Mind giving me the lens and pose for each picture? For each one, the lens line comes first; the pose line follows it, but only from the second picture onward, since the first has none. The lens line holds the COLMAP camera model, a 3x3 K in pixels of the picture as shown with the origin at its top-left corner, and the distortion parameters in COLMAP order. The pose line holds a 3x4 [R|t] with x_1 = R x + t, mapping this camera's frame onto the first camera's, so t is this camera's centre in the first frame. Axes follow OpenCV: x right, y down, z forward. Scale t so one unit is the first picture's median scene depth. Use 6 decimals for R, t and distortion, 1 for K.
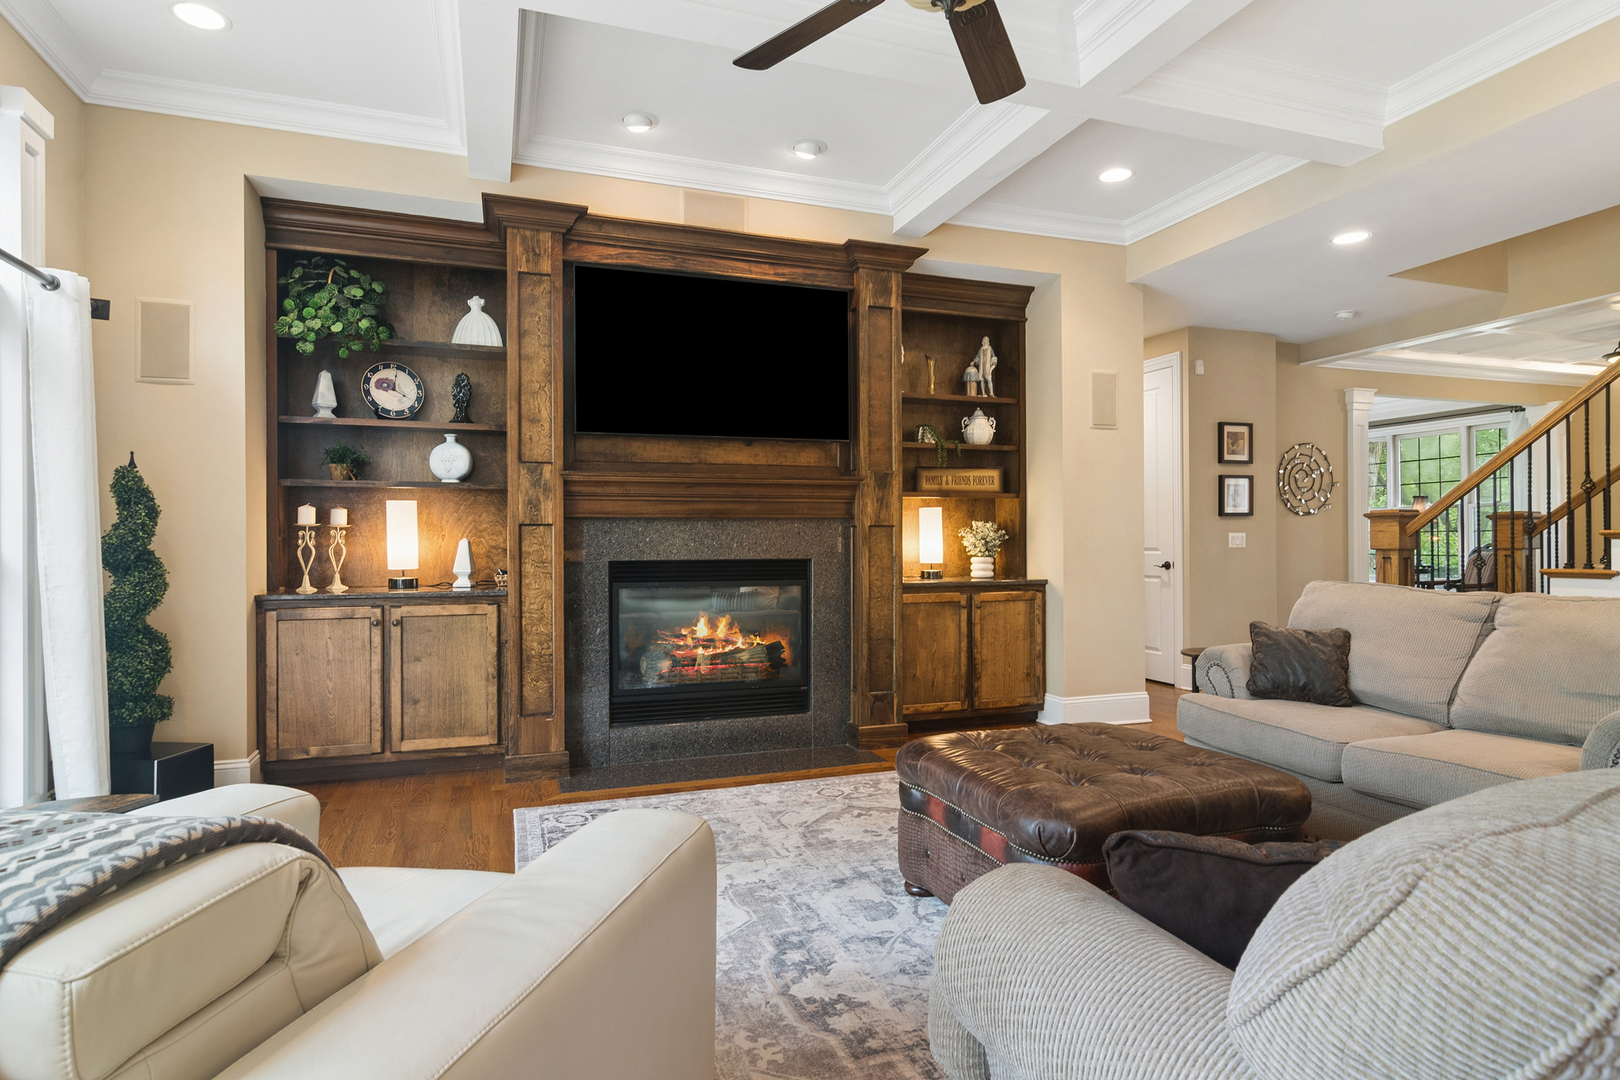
lens RADIAL K [[878.5, 0, 811.6], [0, 878.5, 540.2], [0, 0, 1]] dist [0.000925, 0.000646]
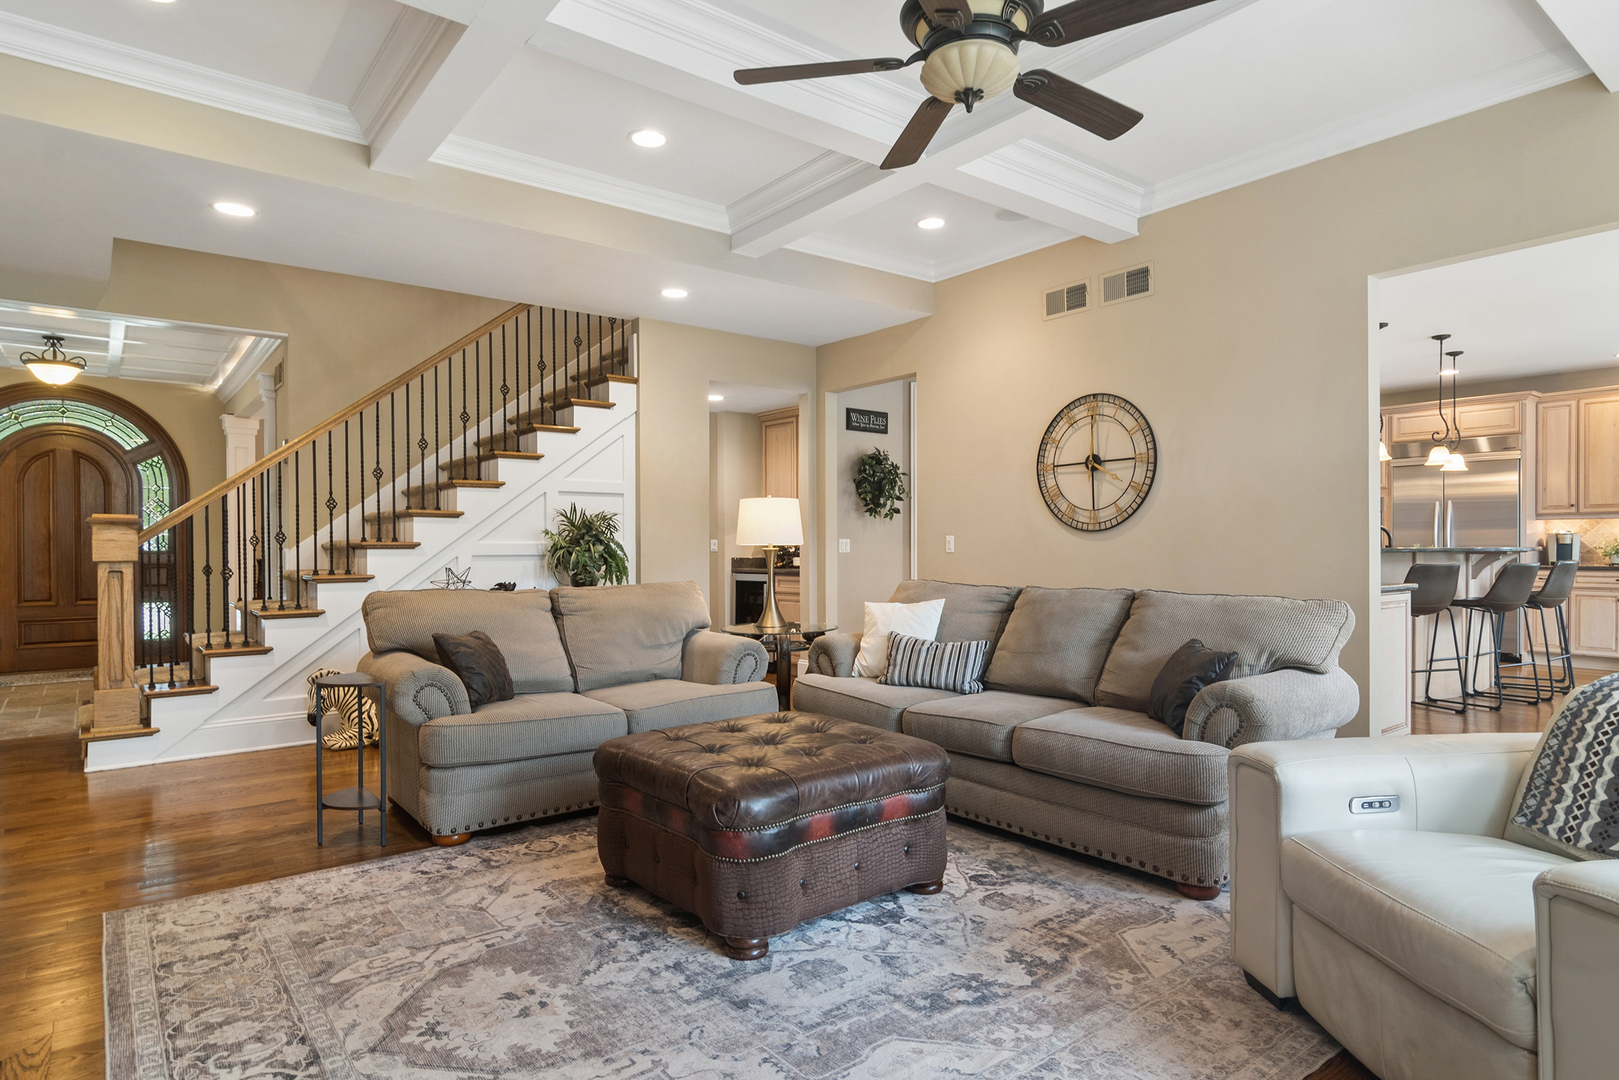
lens RADIAL K [[877.9, 0, 810.9], [0, 877.9, 545.9], [0, 0, 1]] dist [0.000925, 0.000646]
pose [[-0.295904, -0.000227, 0.955218, -0.800837], [0.001246, 0.999999, 0.000624, -0.009574], [-0.955217, 0.001375, -0.295903, 1.312598]]
